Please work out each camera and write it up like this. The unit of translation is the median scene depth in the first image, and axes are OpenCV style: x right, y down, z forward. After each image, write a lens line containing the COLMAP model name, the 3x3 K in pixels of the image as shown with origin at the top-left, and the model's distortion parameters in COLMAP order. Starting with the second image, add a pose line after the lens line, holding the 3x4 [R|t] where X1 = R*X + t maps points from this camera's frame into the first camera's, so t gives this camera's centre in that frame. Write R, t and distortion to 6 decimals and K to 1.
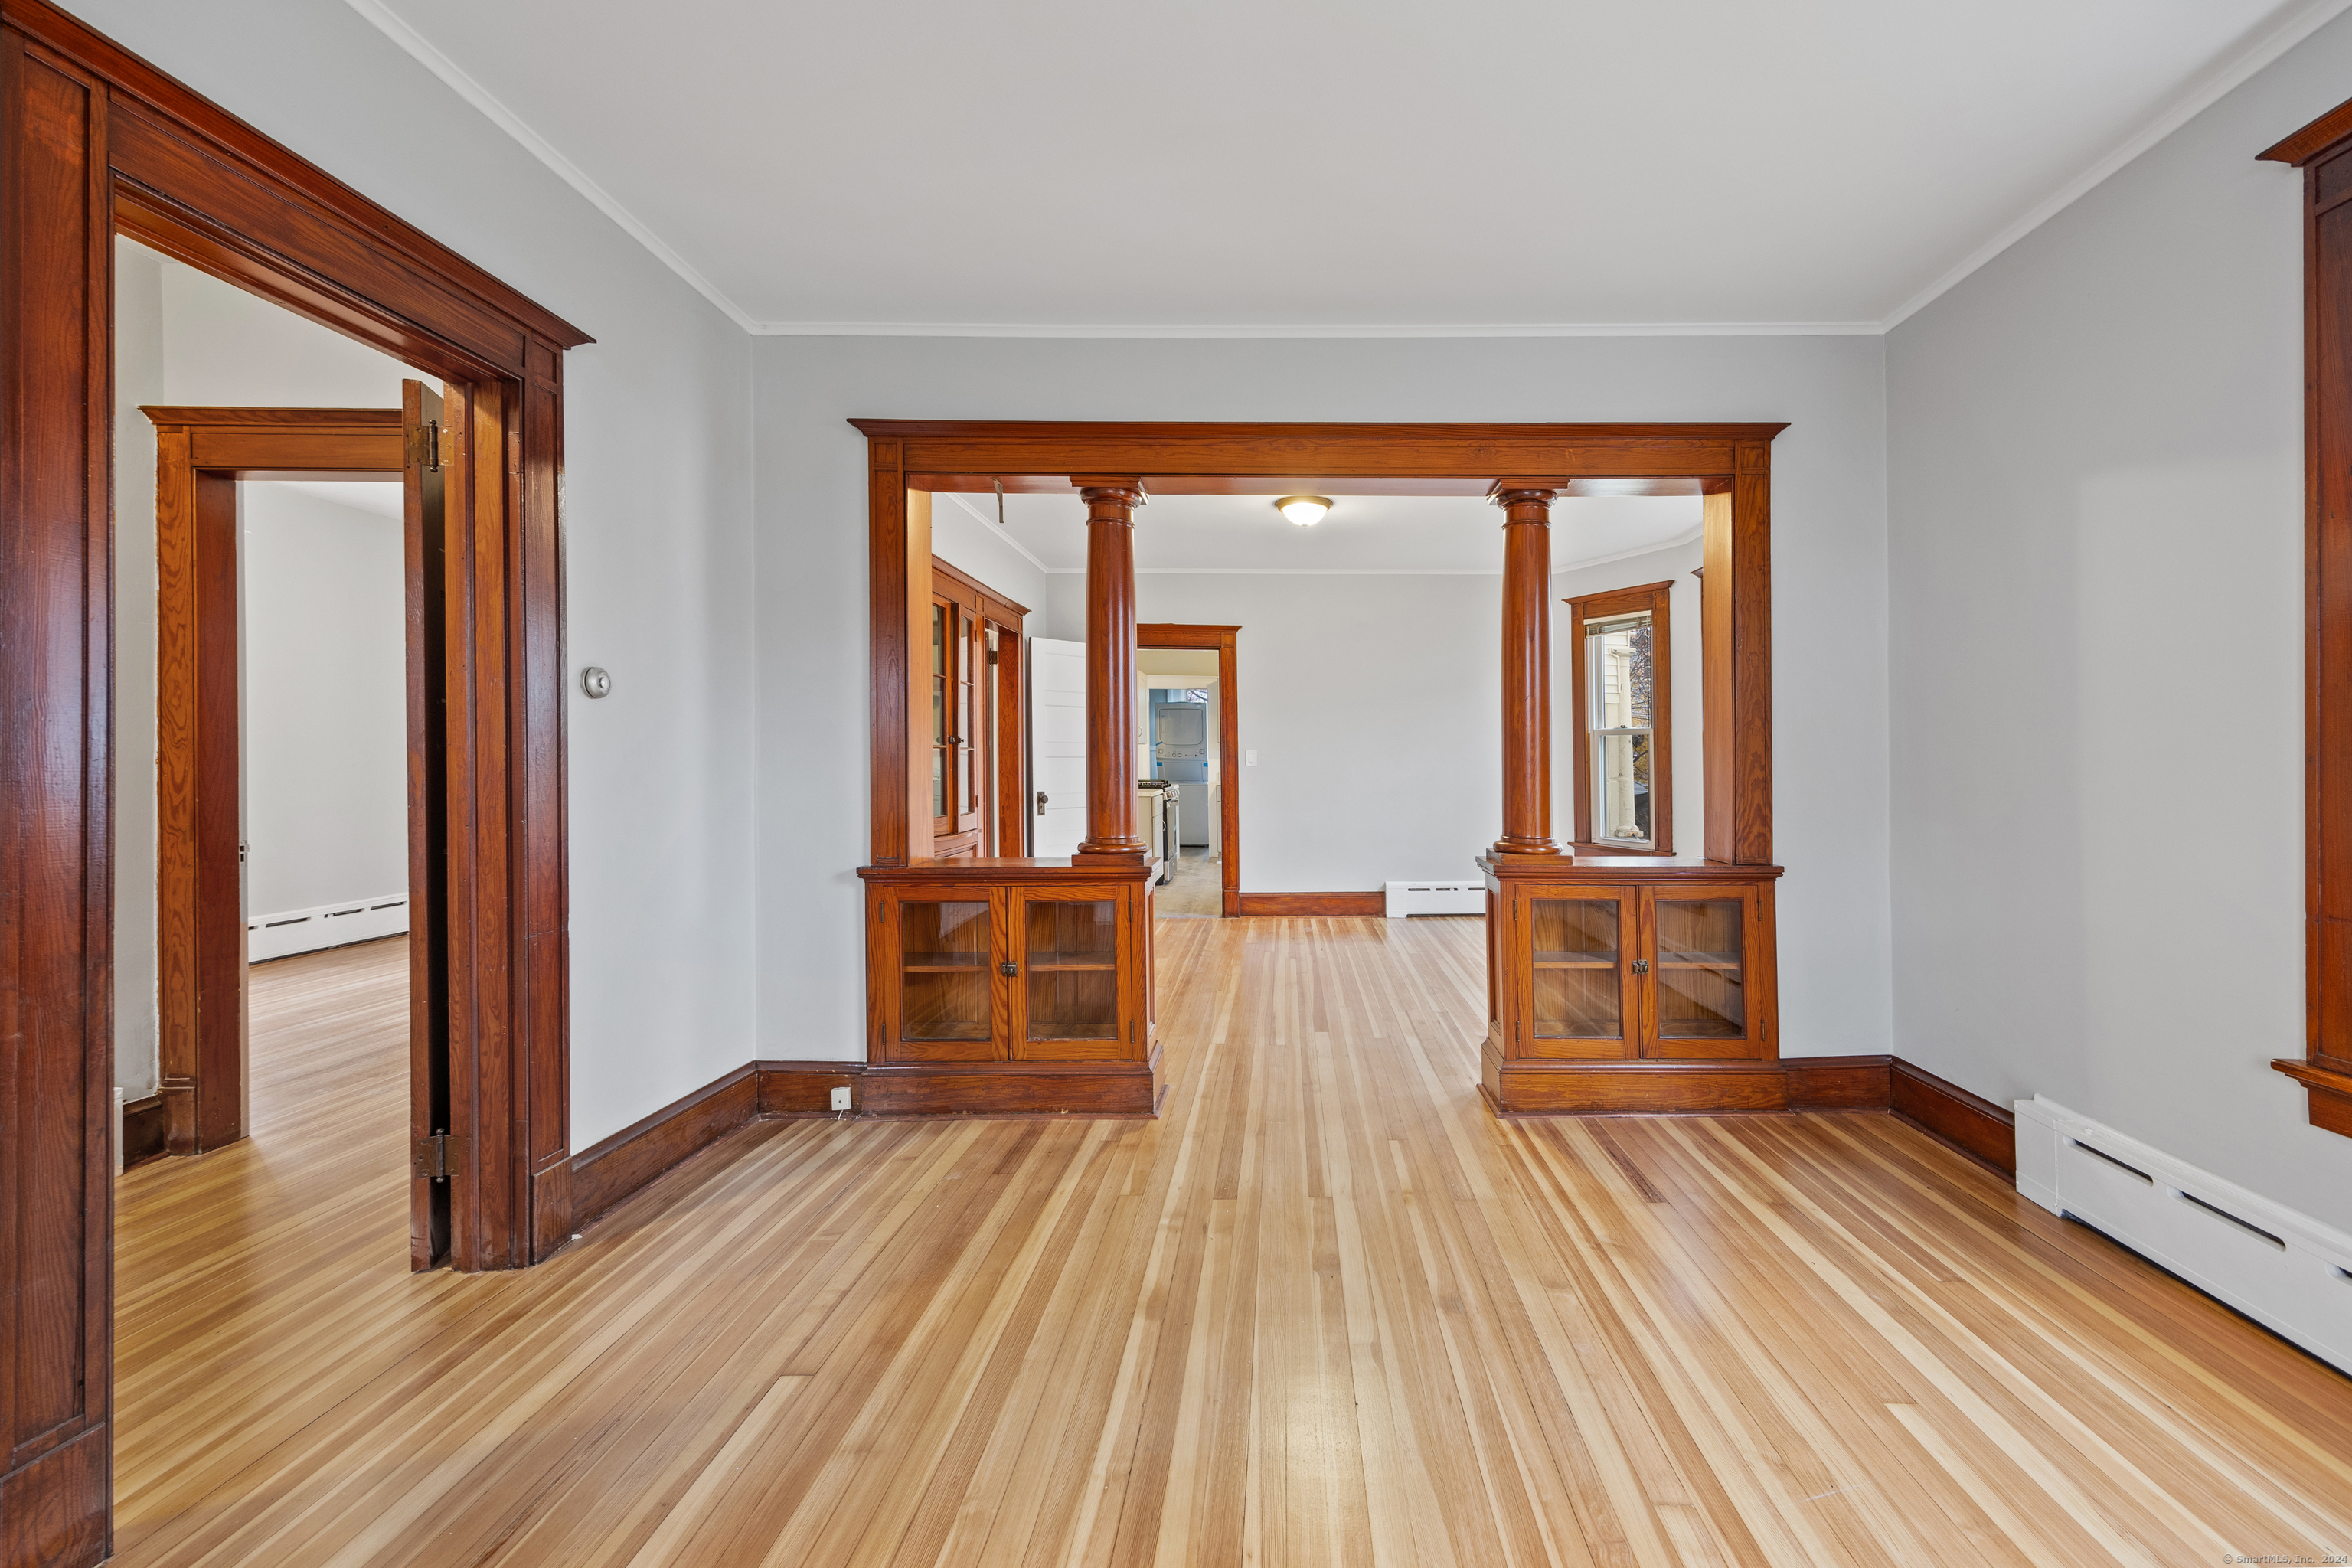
lens RADIAL K [[815.7, 0, 1190.8], [0, 815.7, 786.4], [0, 0, 1]] dist [0.002817, 0.000382]
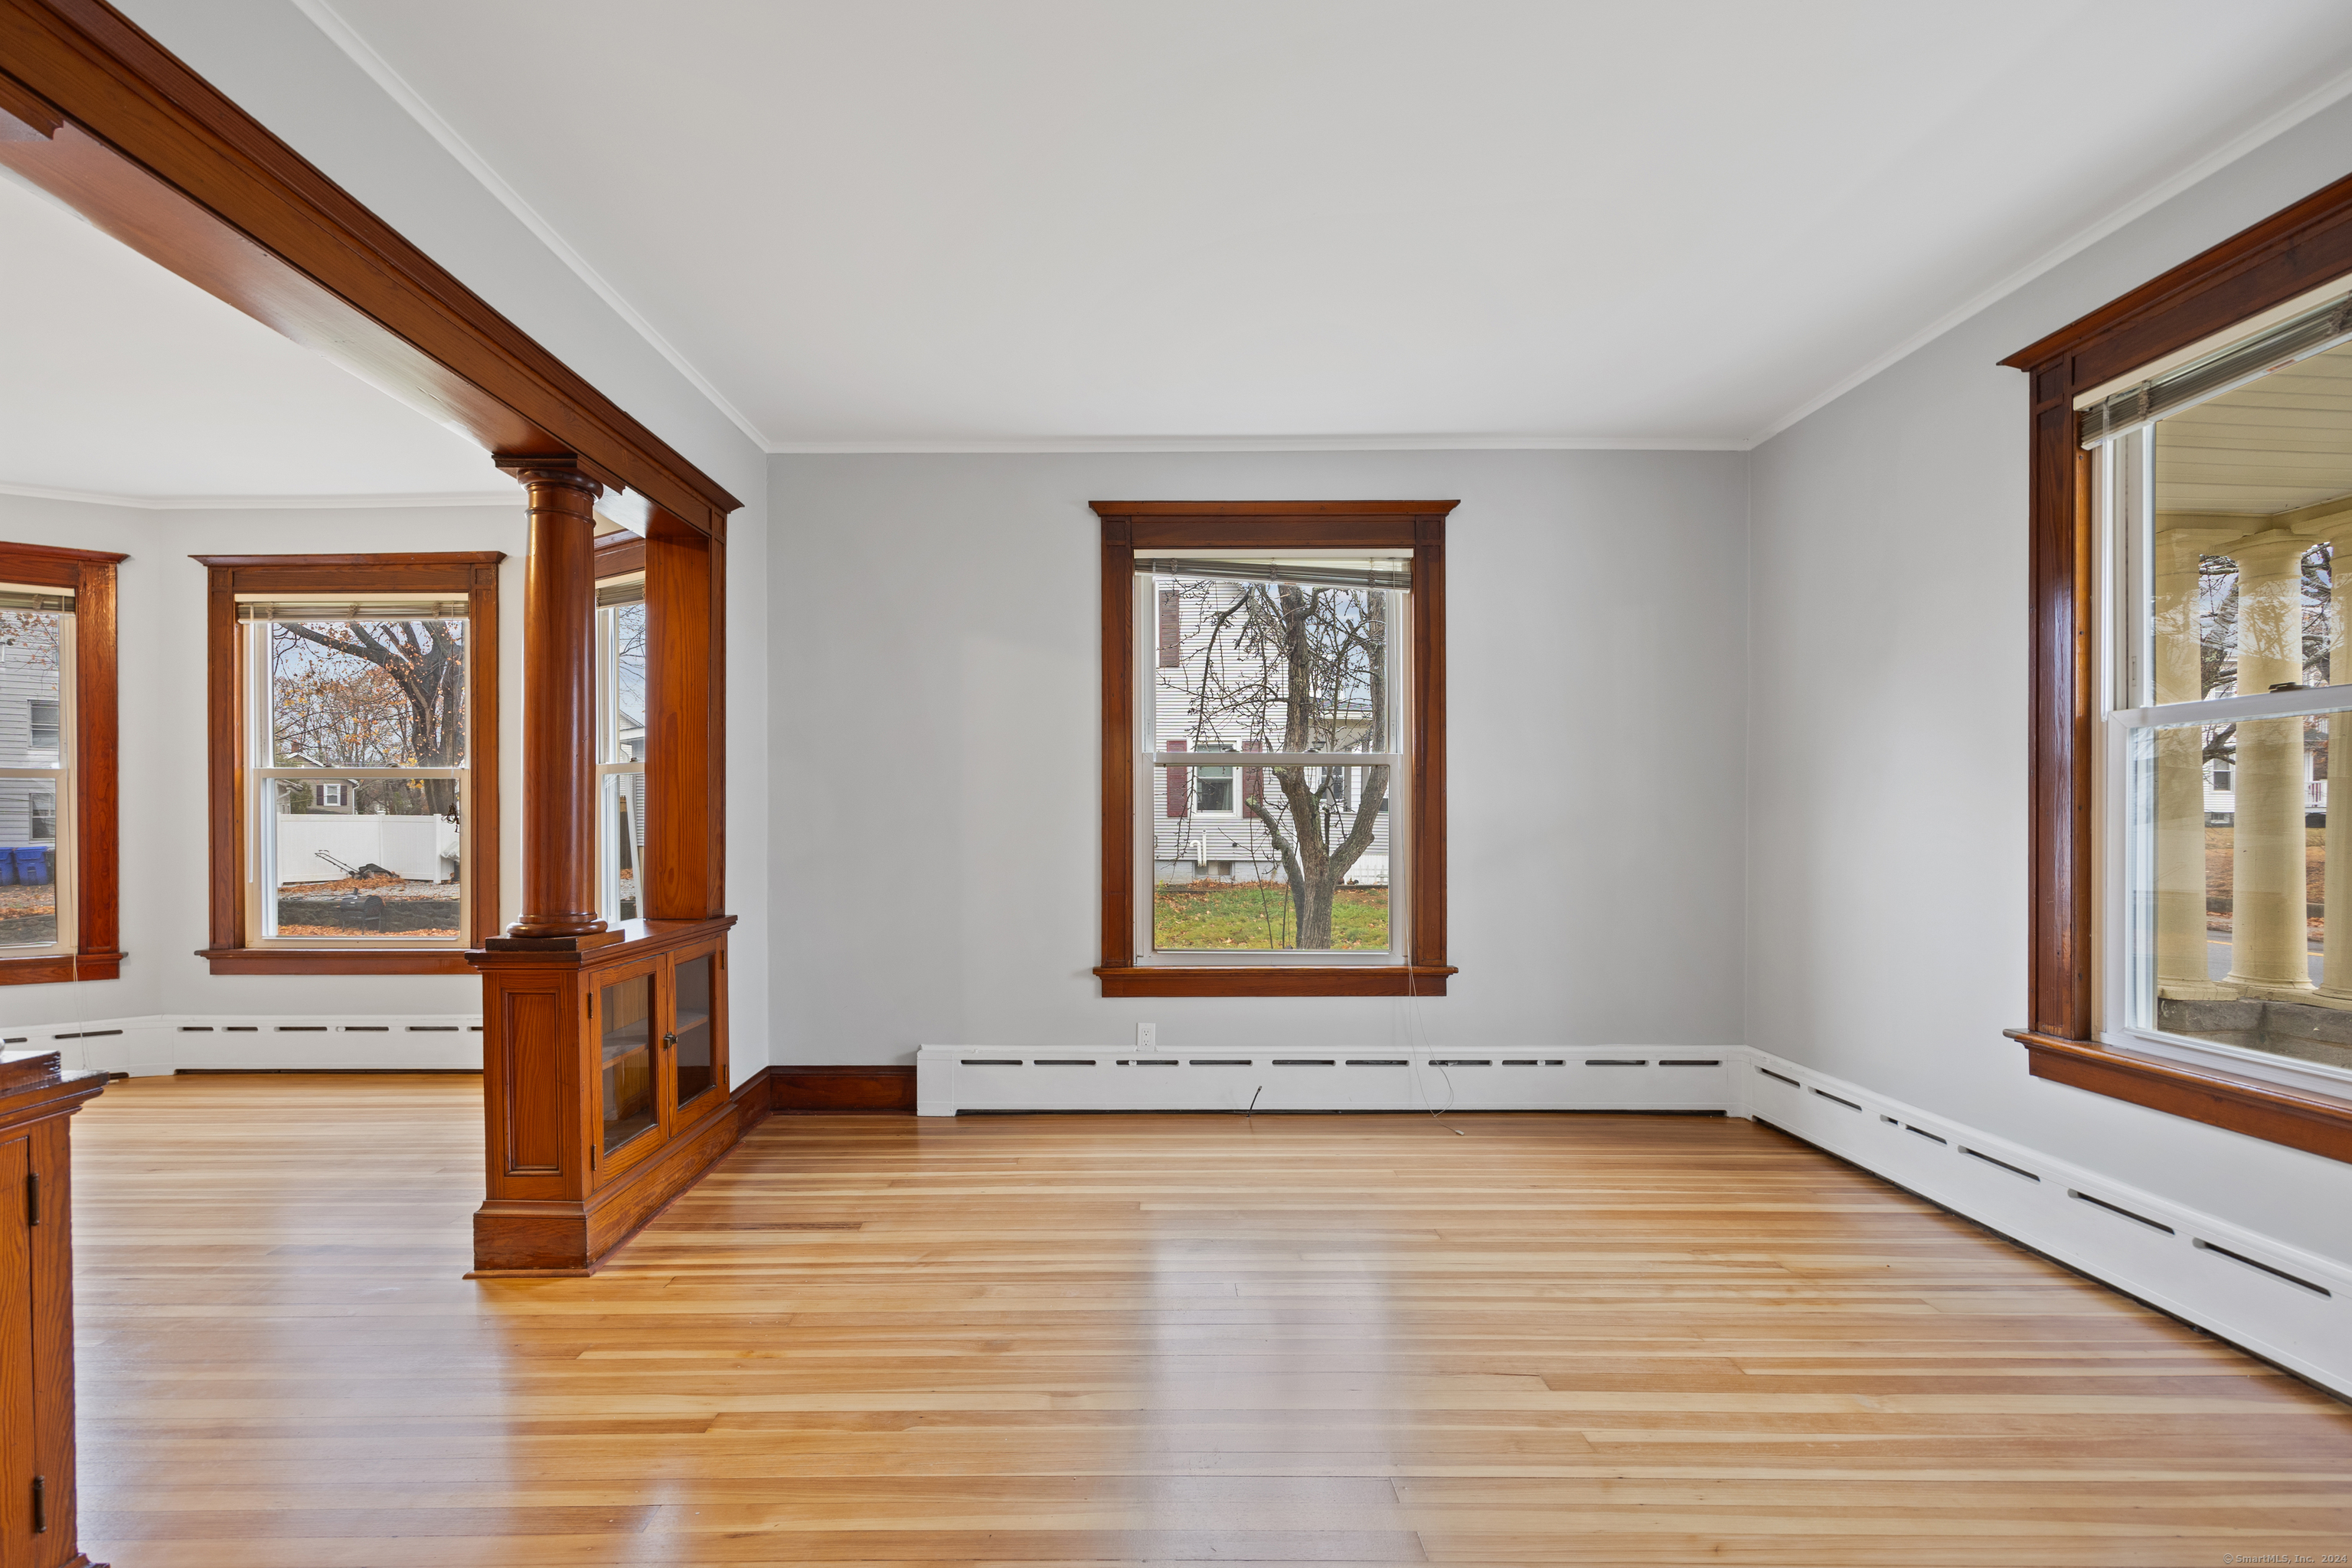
lens RADIAL K [[942.3, 0, 1139.7], [0, 942.3, 832.4], [0, 0, 1]] dist [-0.001471, -0.000231]
pose [[-0.009781, -0.015009, 0.999840, -0.673126], [0.004151, 0.999878, 0.015050, -0.035397], [-0.999944, 0.004298, -0.009717, 0.623712]]
